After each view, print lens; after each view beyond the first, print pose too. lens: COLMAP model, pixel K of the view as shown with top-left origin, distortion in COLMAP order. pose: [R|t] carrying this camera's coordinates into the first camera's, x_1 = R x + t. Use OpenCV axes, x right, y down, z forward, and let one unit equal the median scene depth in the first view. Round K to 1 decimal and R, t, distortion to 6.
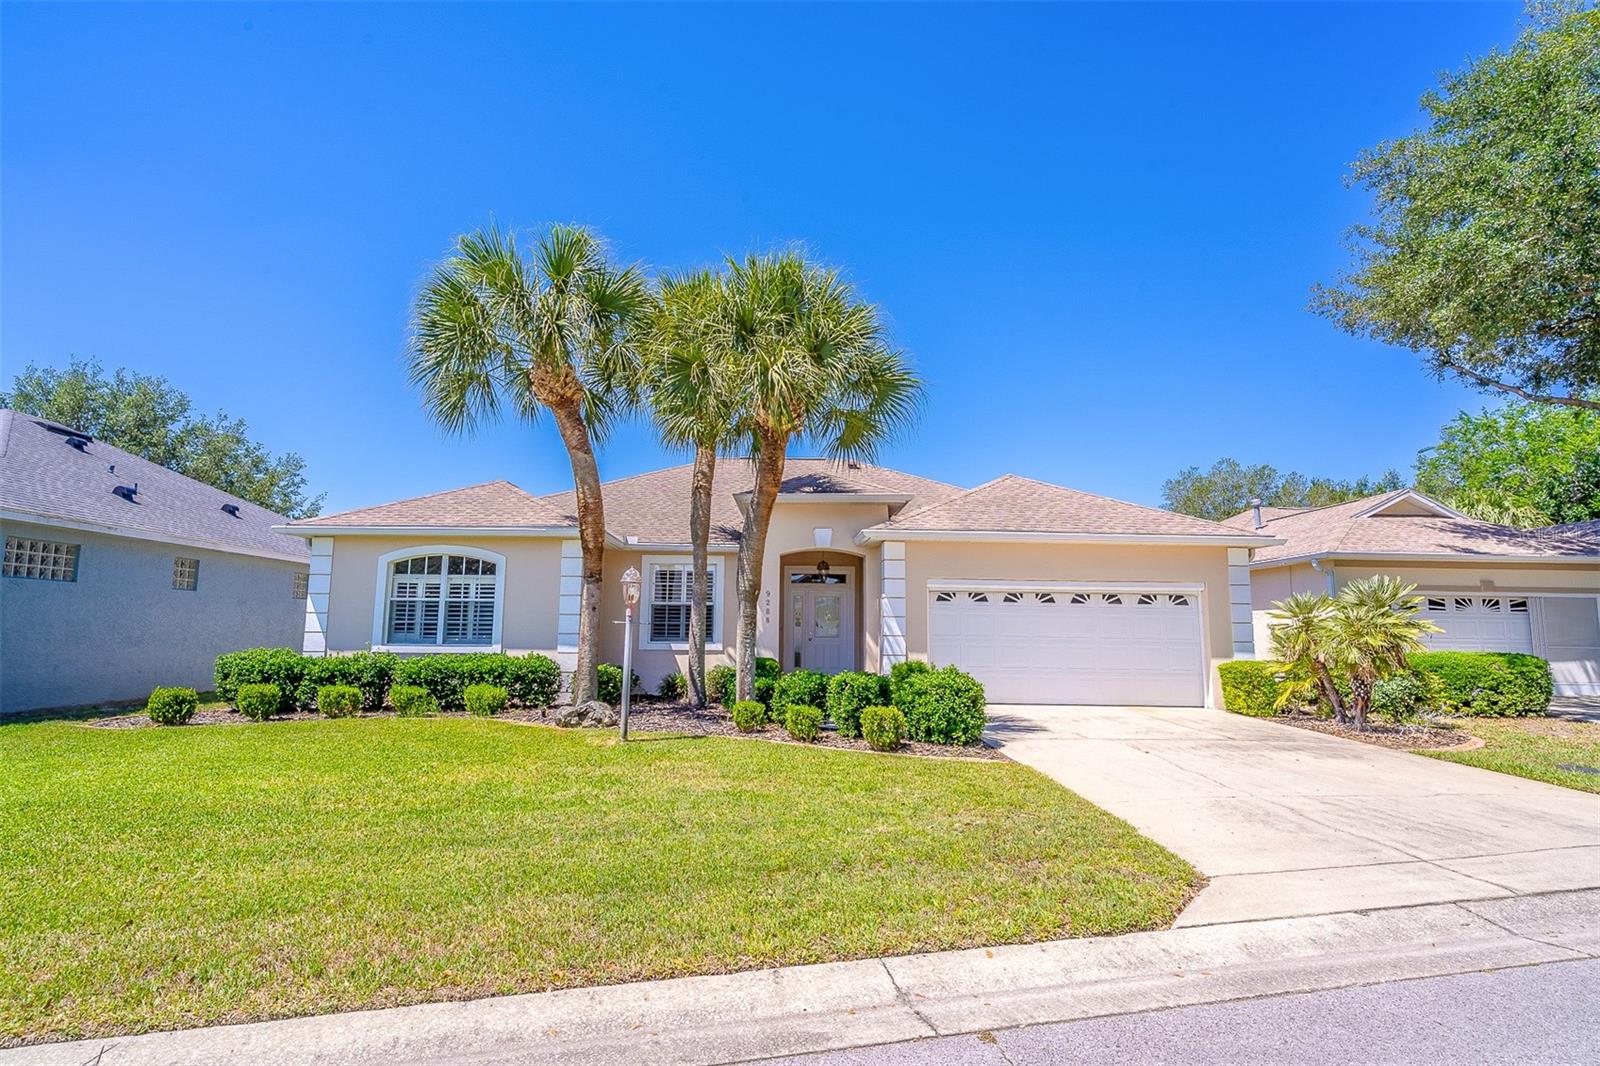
lens RADIAL K [[783.4, 0, 798.8], [0, 783.4, 533.8], [0, 0, 1]] dist [0.004588, 0.001898]
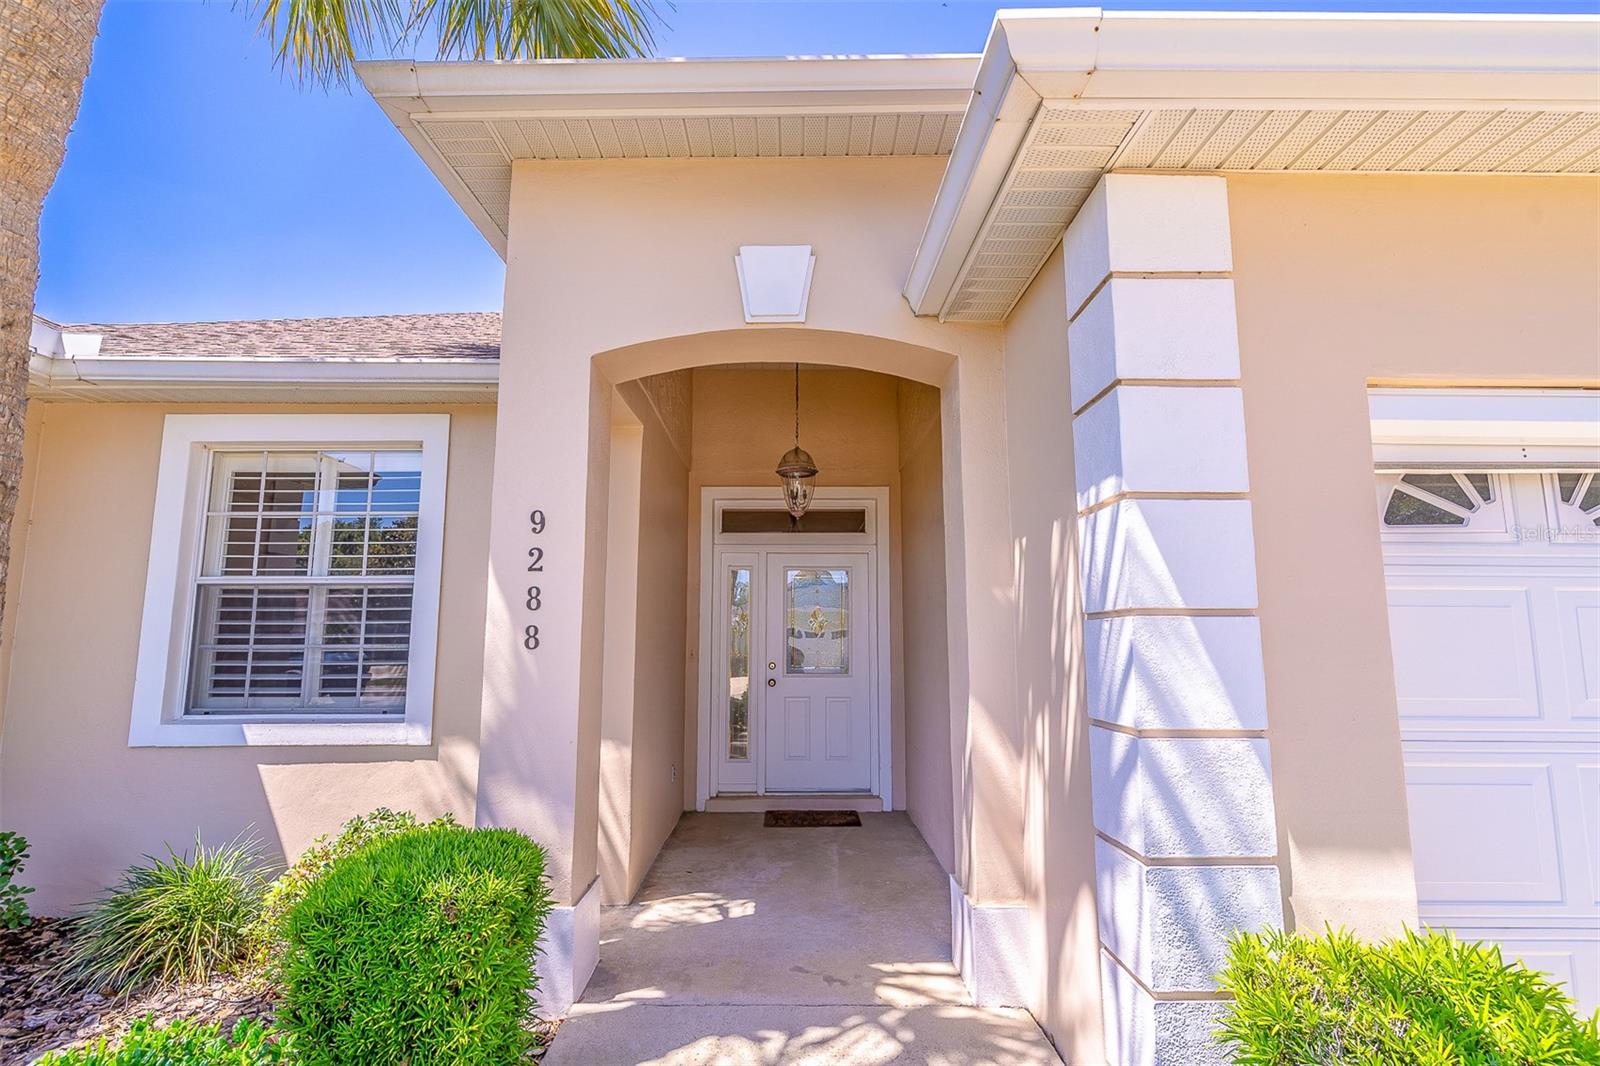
lens RADIAL K [[783.4, 0, 804.7], [0, 783.4, 530.3], [0, 0, 1]] dist [0.004588, 0.001898]
pose [[0.999907, -0.013593, 0.001082, 0.045654], [0.013600, 0.999886, -0.006483, 0.094704], [-0.000994, 0.006498, 0.999978, 0.897880]]
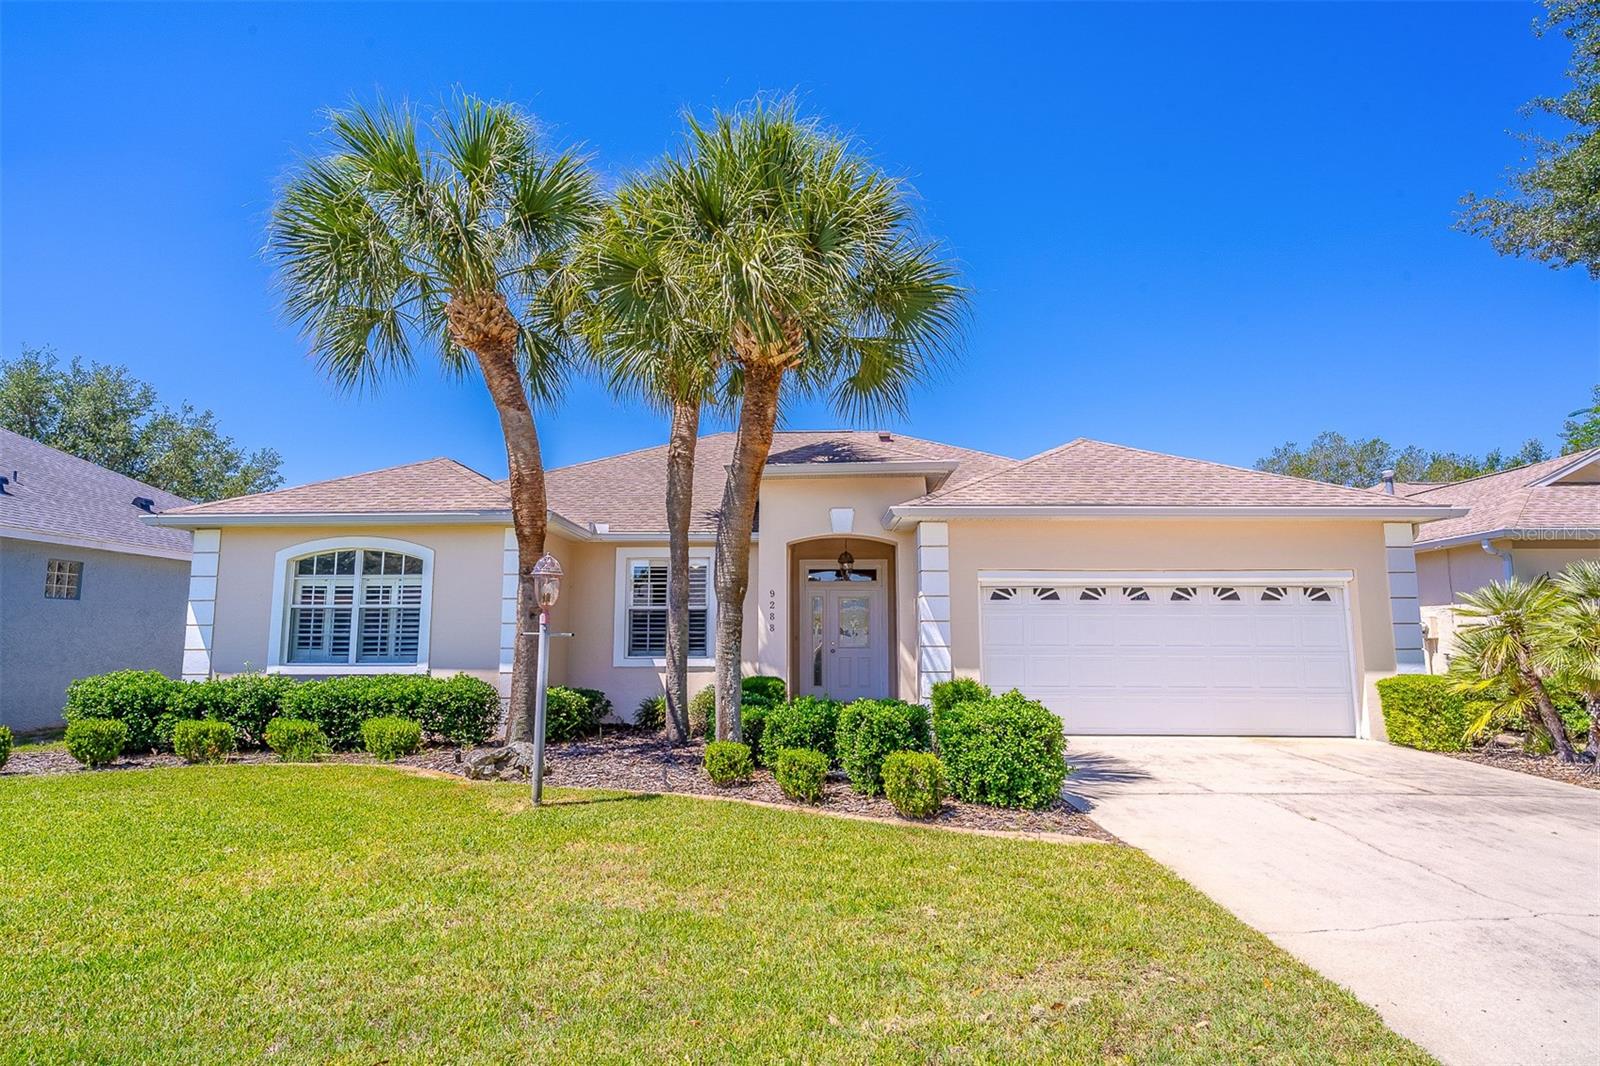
lens RADIAL K [[867.4, 0, 798.0], [0, 867.4, 533.3], [0, 0, 1]] dist [-0.003567, 0.002964]
pose [[0.998900, -0.016877, -0.043746, 0.029176], [0.016962, 0.999855, 0.001568, 0.018340], [0.043713, -0.002308, 0.999041, 0.166287]]
